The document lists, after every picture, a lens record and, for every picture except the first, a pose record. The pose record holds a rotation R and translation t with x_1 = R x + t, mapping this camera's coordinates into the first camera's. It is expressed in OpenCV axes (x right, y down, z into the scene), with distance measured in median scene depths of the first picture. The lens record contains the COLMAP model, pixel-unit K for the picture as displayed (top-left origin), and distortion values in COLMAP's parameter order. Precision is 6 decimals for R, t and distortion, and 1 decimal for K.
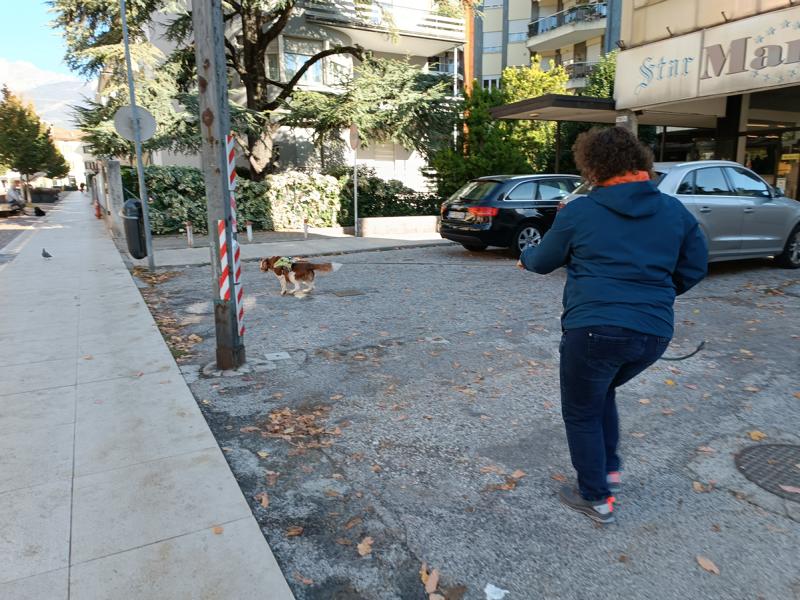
lens RADIAL K [[557.1, 0, 400.0], [0, 557.1, 300.0], [0, 0, 1]] dist [0.021971, 0.001154]
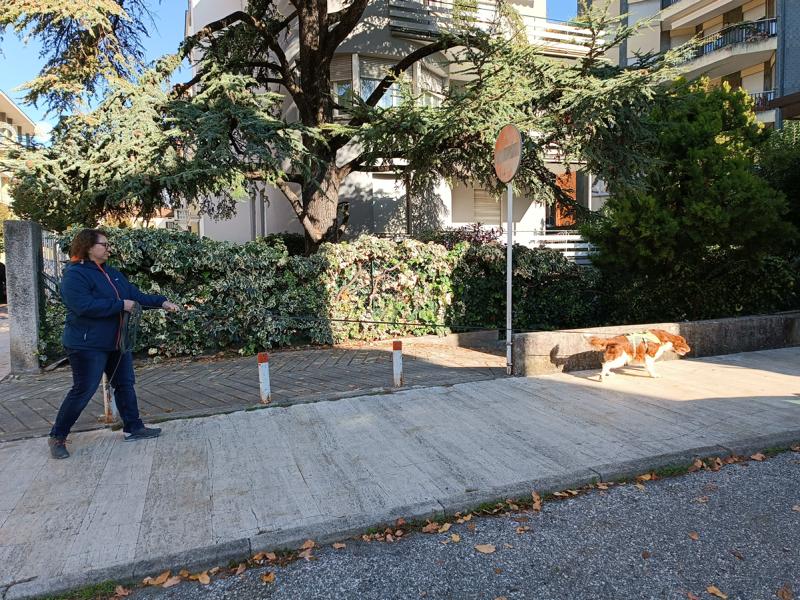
lens RADIAL K [[557.1, 0, 400.0], [0, 557.1, 300.0], [0, 0, 1]] dist [0.021971, 0.001154]
pose [[0.992143, -0.002327, -0.125086, -0.082211], [-0.012926, 0.992570, -0.120989, -0.089955], [0.124438, 0.121655, 0.984741, 0.415541]]
